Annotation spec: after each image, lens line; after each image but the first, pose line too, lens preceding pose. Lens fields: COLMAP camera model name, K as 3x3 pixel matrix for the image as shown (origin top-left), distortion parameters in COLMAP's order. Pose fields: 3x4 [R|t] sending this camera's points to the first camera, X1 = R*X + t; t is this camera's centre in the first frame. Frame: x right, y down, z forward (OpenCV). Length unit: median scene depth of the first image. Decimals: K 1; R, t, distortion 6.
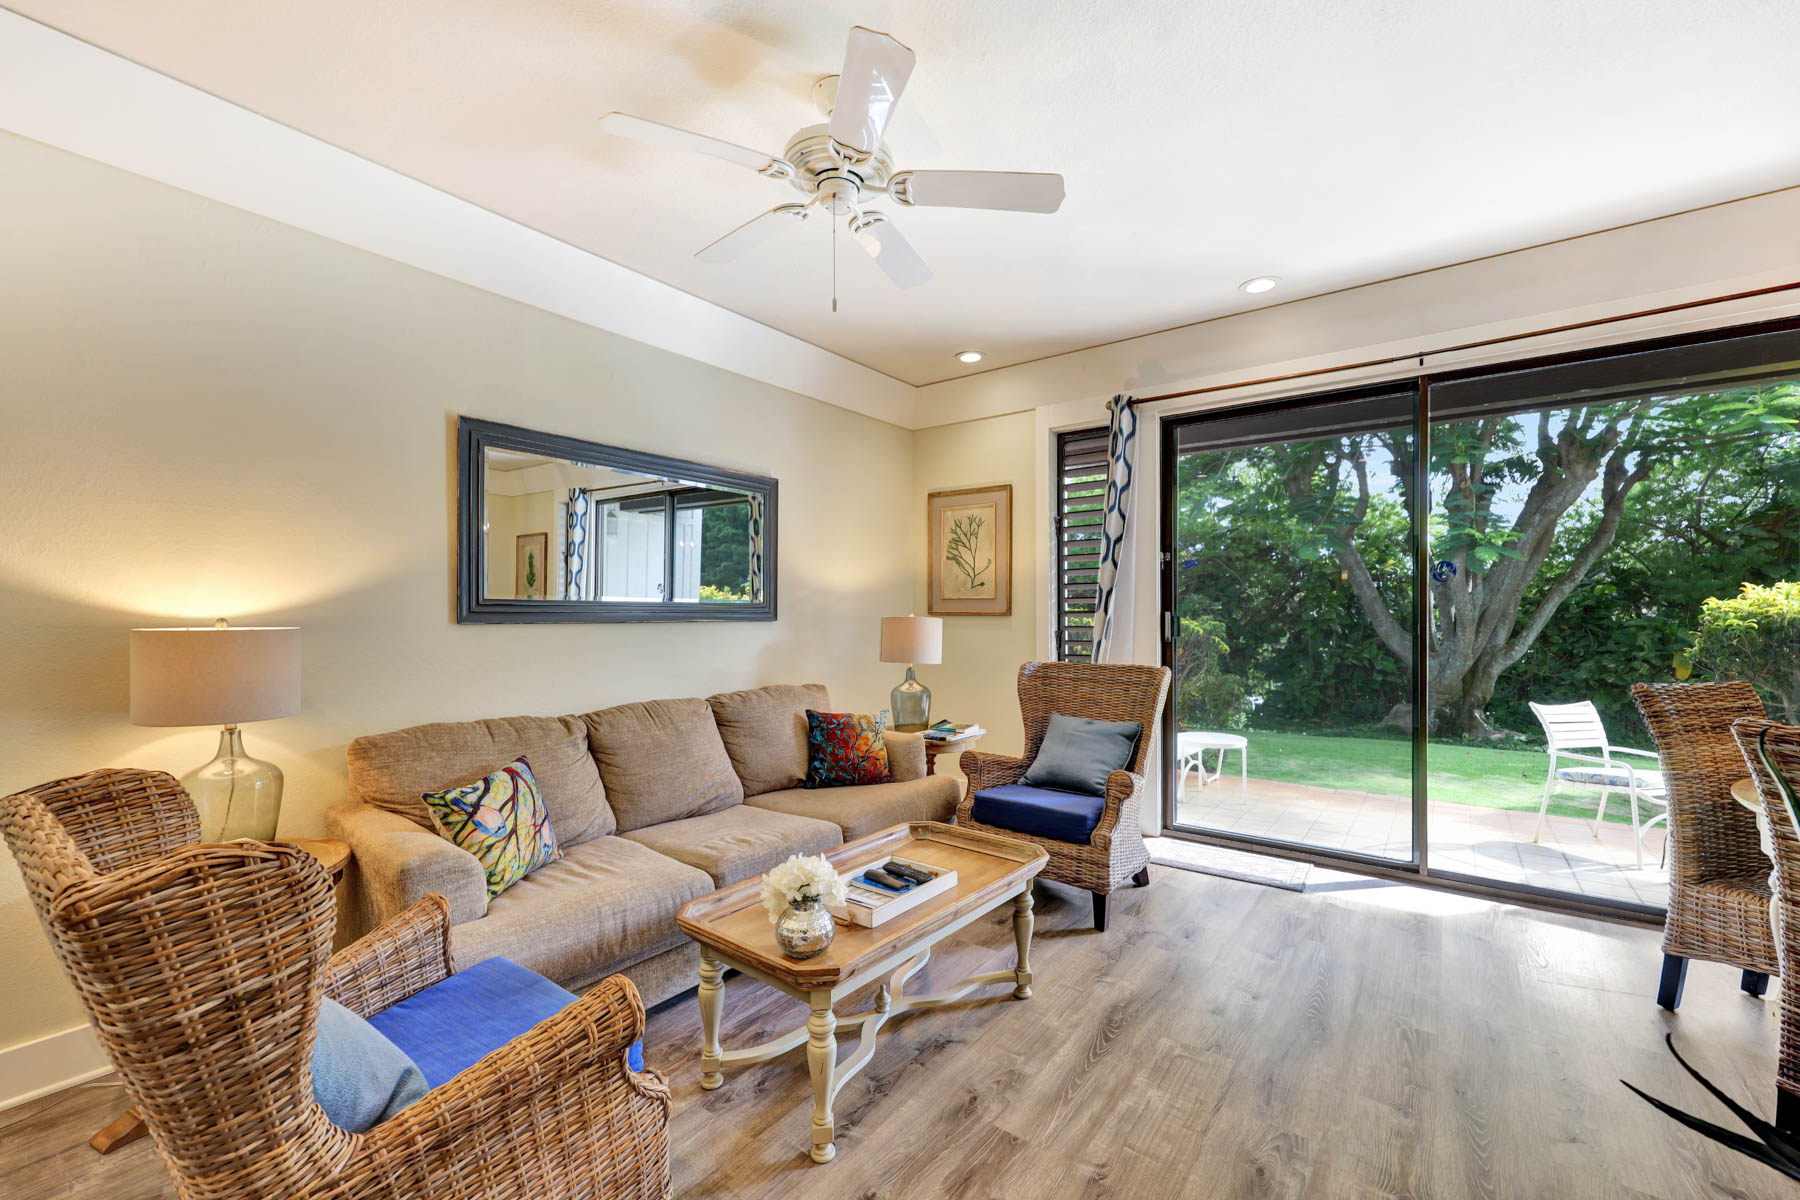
lens RADIAL K [[735.1, 0, 908.8], [0, 735.1, 603.9], [0, 0, 1]] dist [0.001373, 0.000581]
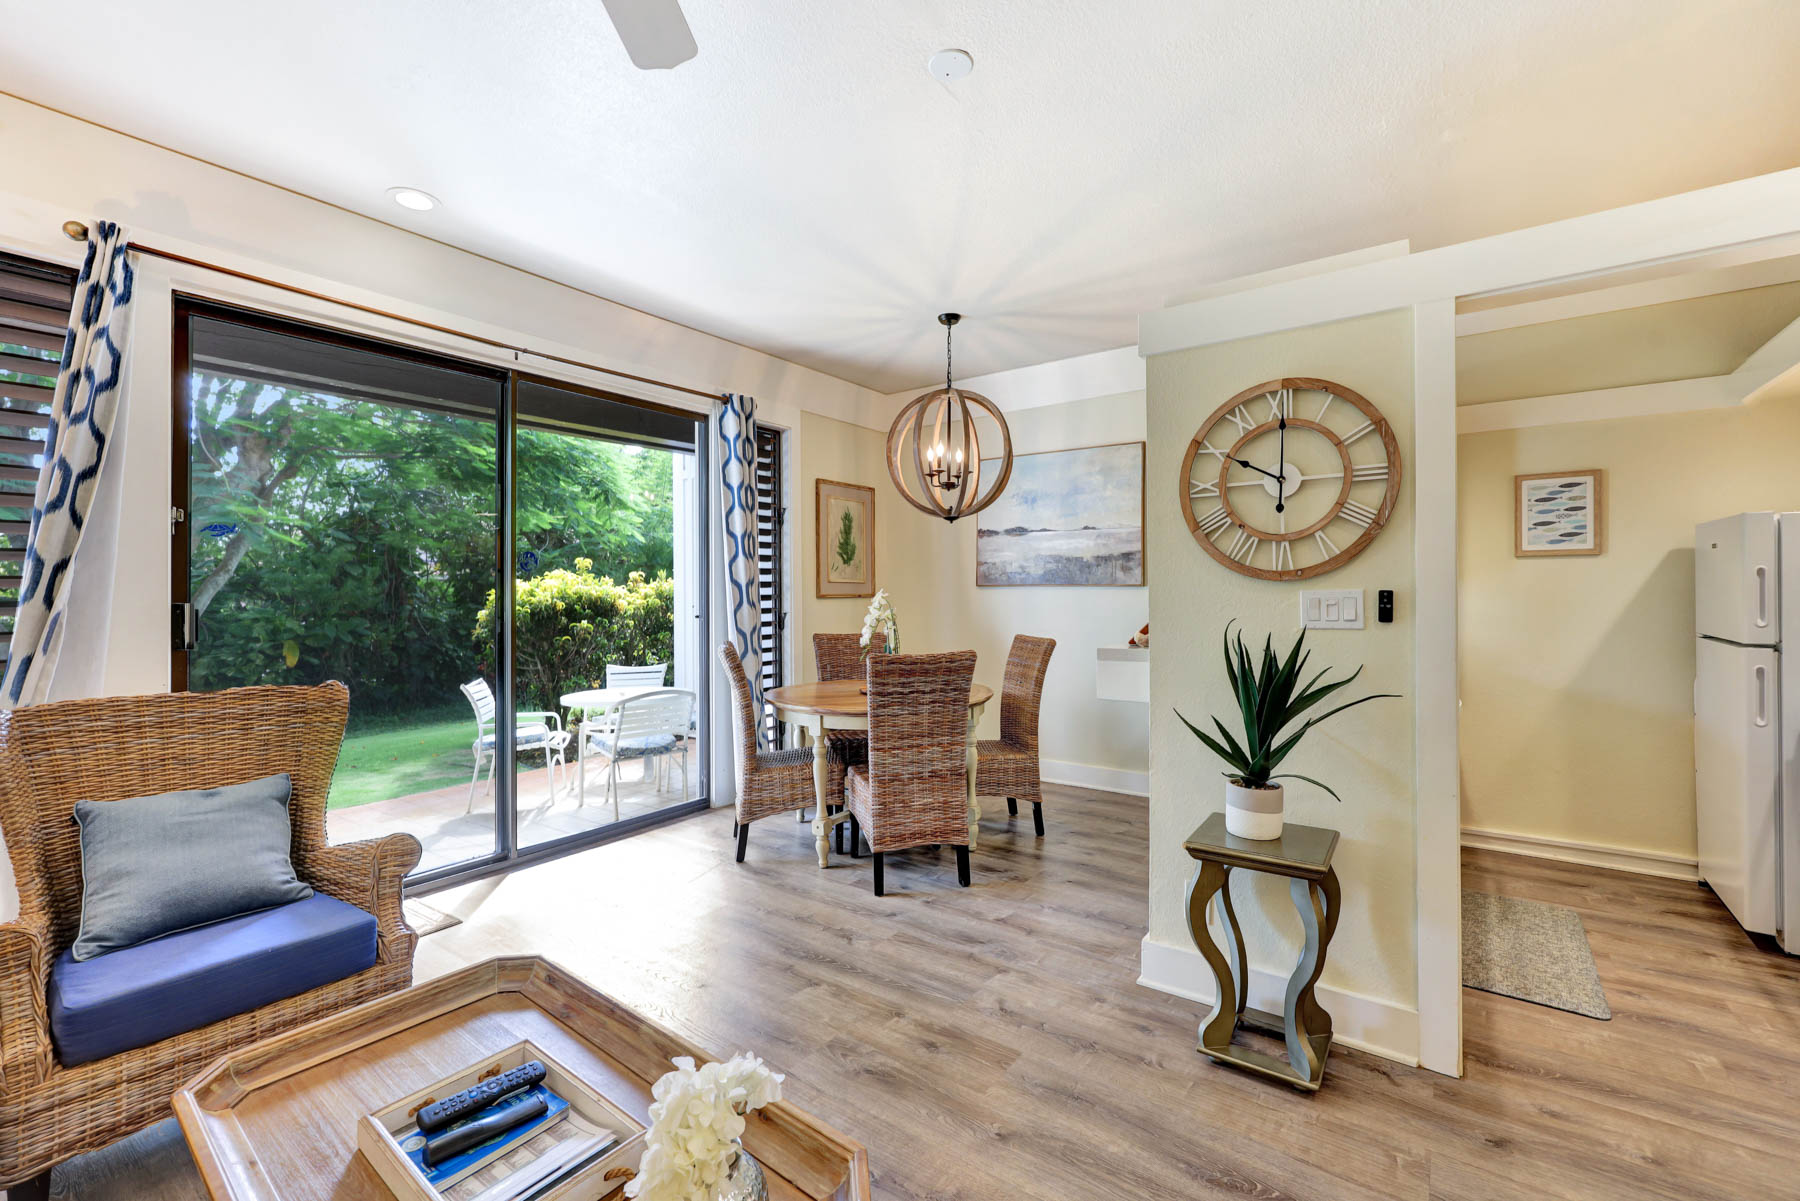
lens RADIAL K [[752.7, 0, 897.0], [0, 752.7, 590.2], [0, 0, 1]] dist [0.004856, 0.000793]
pose [[0.006291, 0.007793, 0.999950, -0.082949], [0.002440, 0.999967, -0.007809, 0.001669], [-0.999977, 0.002489, 0.006271, 0.109119]]
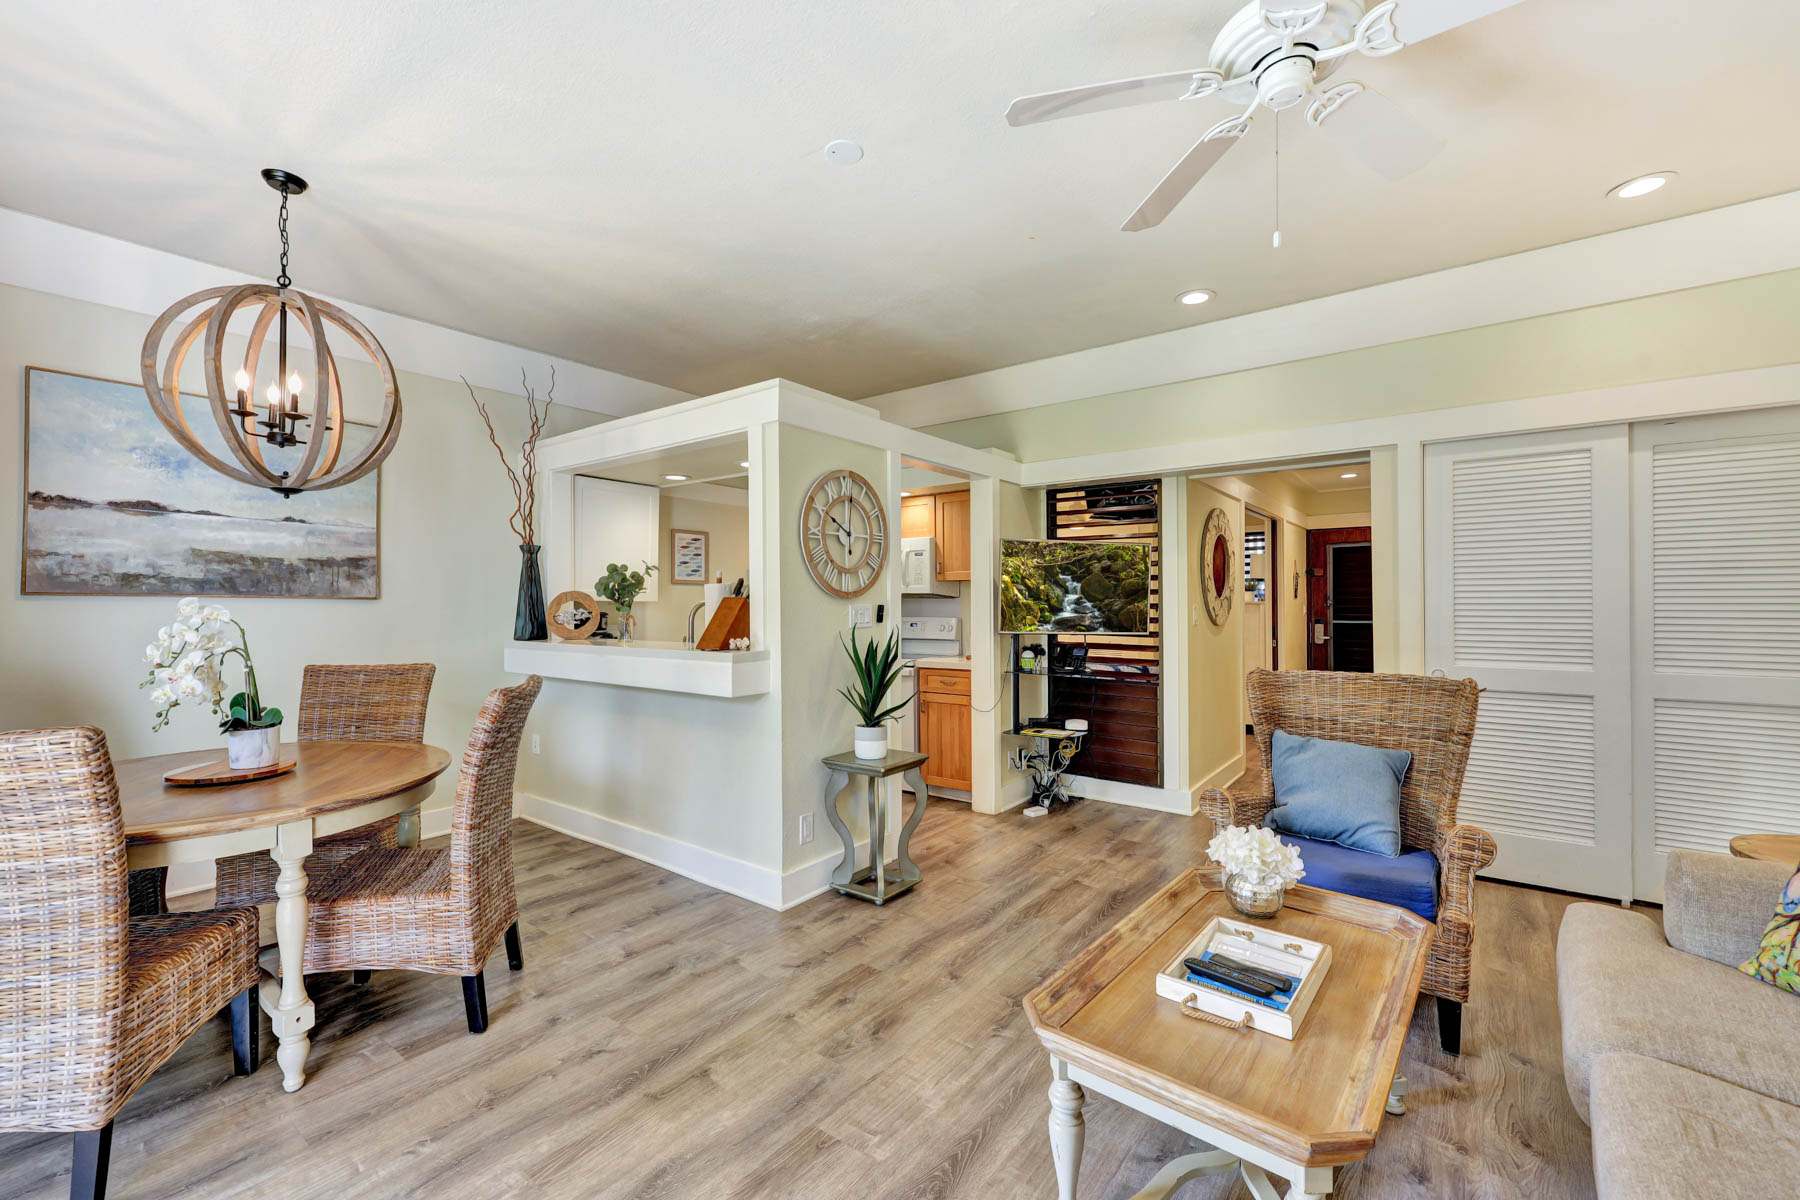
lens RADIAL K [[752.7, 0, 895.9], [0, 752.7, 599.9], [0, 0, 1]] dist [0.004856, 0.000793]
pose [[-0.999343, 0.006007, 0.035738, 0.049353], [0.005574, 0.999910, -0.012215, 0.002297], [-0.035808, -0.012008, -0.999287, 0.275082]]
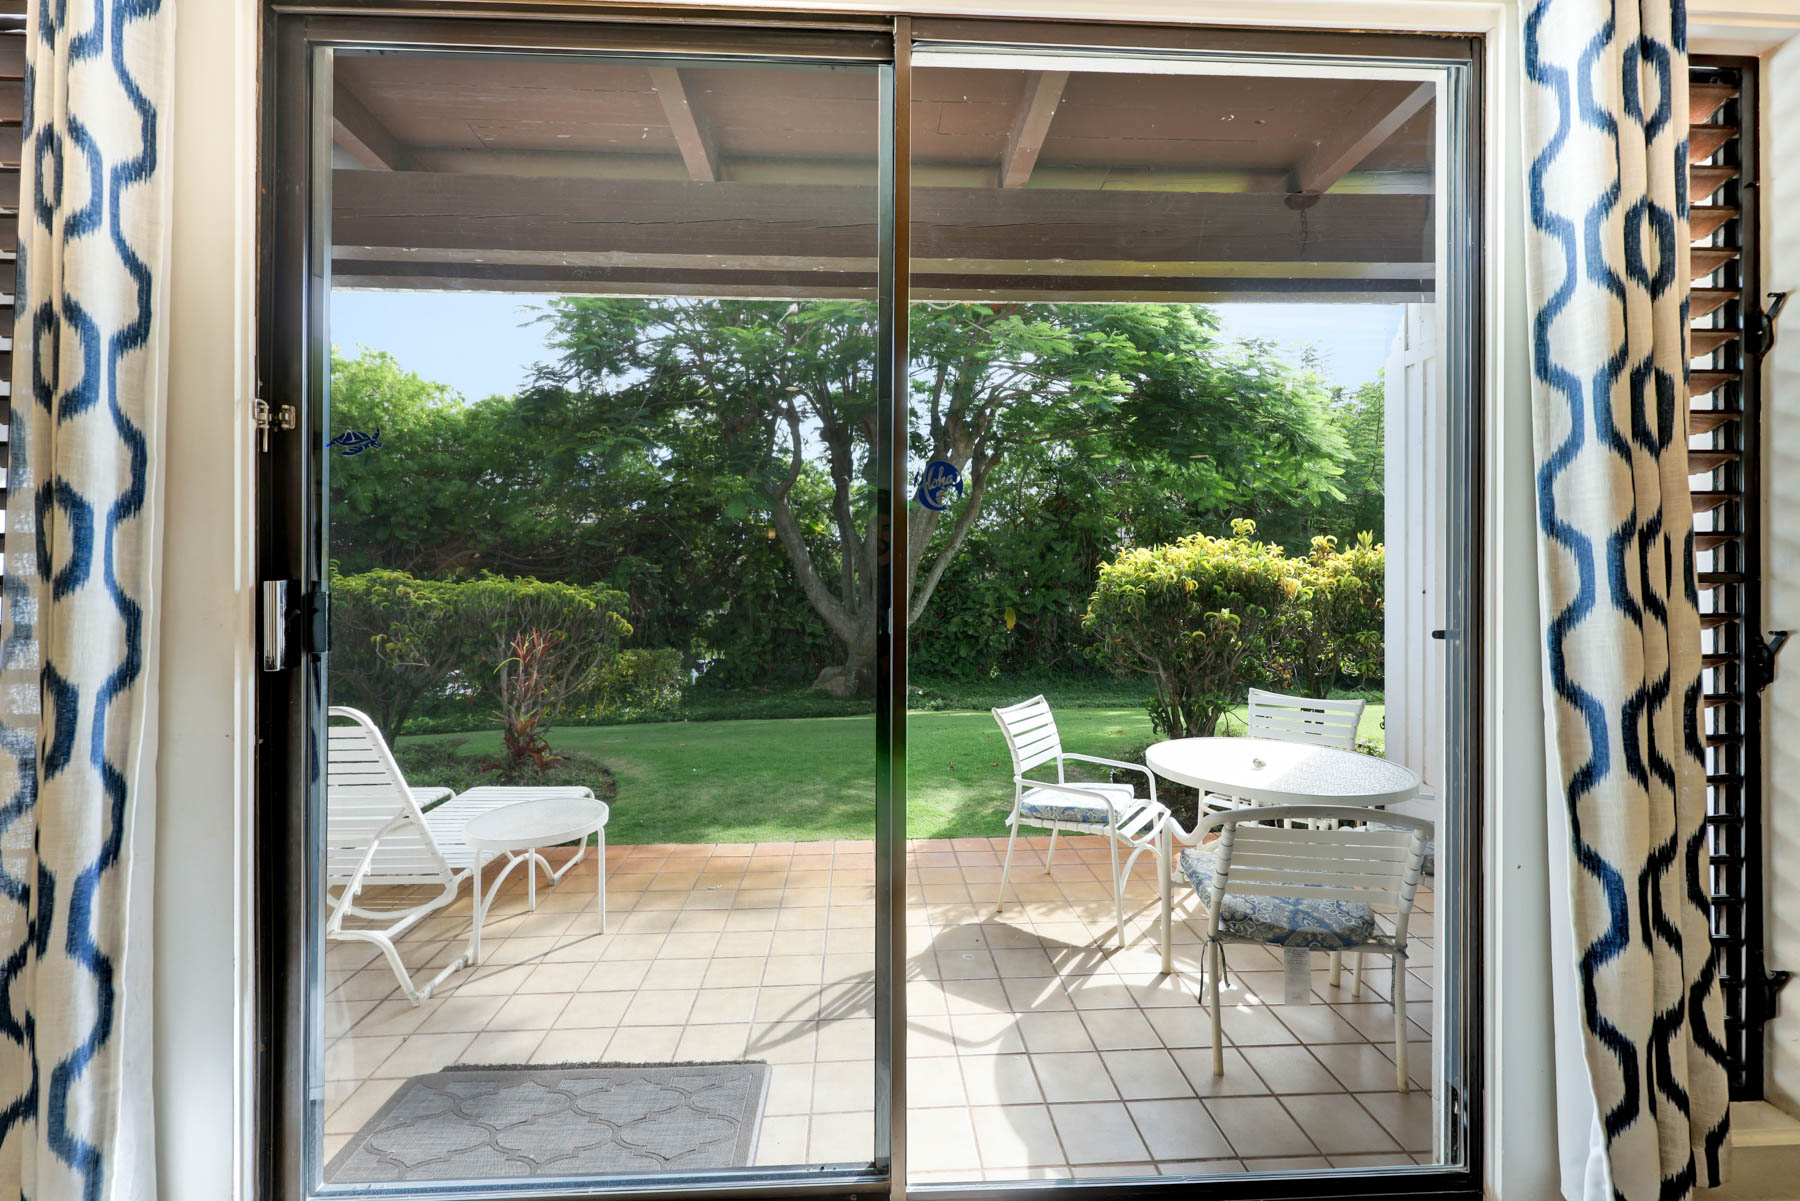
lens RADIAL K [[735.1, 0, 887.8], [0, 735.1, 569.7], [0, 0, 1]] dist [0.001373, 0.000581]
pose [[0.782374, 0.004861, 0.622789, 0.106725], [-0.006598, 0.999978, 0.000484, 0.001217], [-0.622773, -0.004488, 0.782389, 0.162487]]
